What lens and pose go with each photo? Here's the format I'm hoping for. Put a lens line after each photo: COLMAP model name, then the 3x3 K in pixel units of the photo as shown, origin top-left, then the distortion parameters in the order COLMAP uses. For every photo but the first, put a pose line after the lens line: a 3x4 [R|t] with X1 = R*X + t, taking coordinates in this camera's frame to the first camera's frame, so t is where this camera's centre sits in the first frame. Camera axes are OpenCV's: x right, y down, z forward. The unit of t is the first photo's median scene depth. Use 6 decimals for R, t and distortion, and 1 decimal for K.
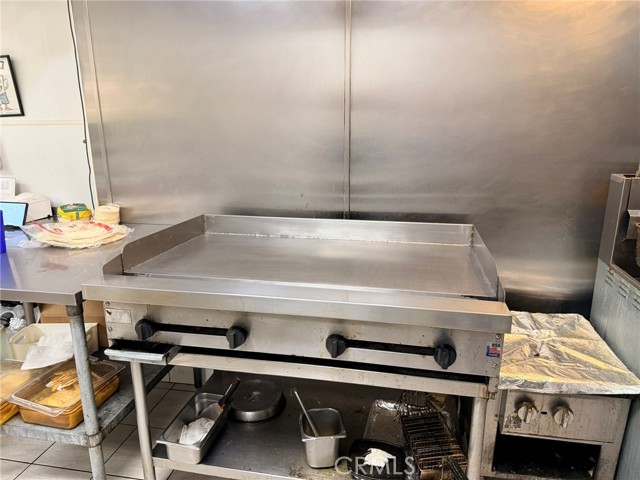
lens RADIAL K [[448.1, 0, 322.1], [0, 448.1, 241.9], [0, 0, 1]] dist [0.077549, -0.113528]
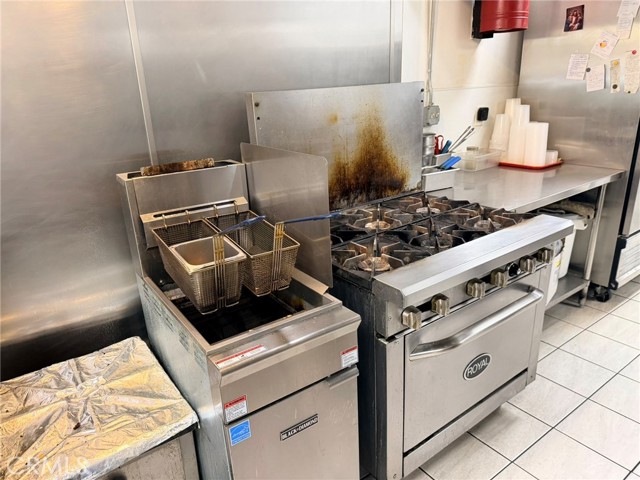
lens RADIAL K [[456.1, 0, 322.0], [0, 456.1, 240.4], [0, 0, 1]] dist [0.054321, -0.070332]
pose [[0.681923, -0.258755, 0.684125, 0.268225], [0.223738, 0.964293, 0.141704, -0.064360], [-0.696364, 0.056433, 0.715467, 0.119002]]
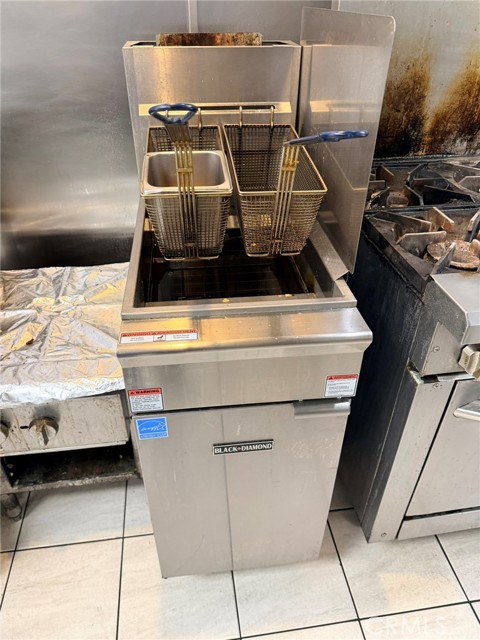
lens RADIAL K [[448.1, 0, 238.4], [0, 448.1, 326.2], [0, 0, 1]] dist [0.077549, -0.113528]
pose [[0.948941, -0.175050, 0.262429, 0.529514], [0.068206, 0.926085, 0.371099, -0.007947], [-0.307993, -0.334252, 0.890739, 0.258867]]
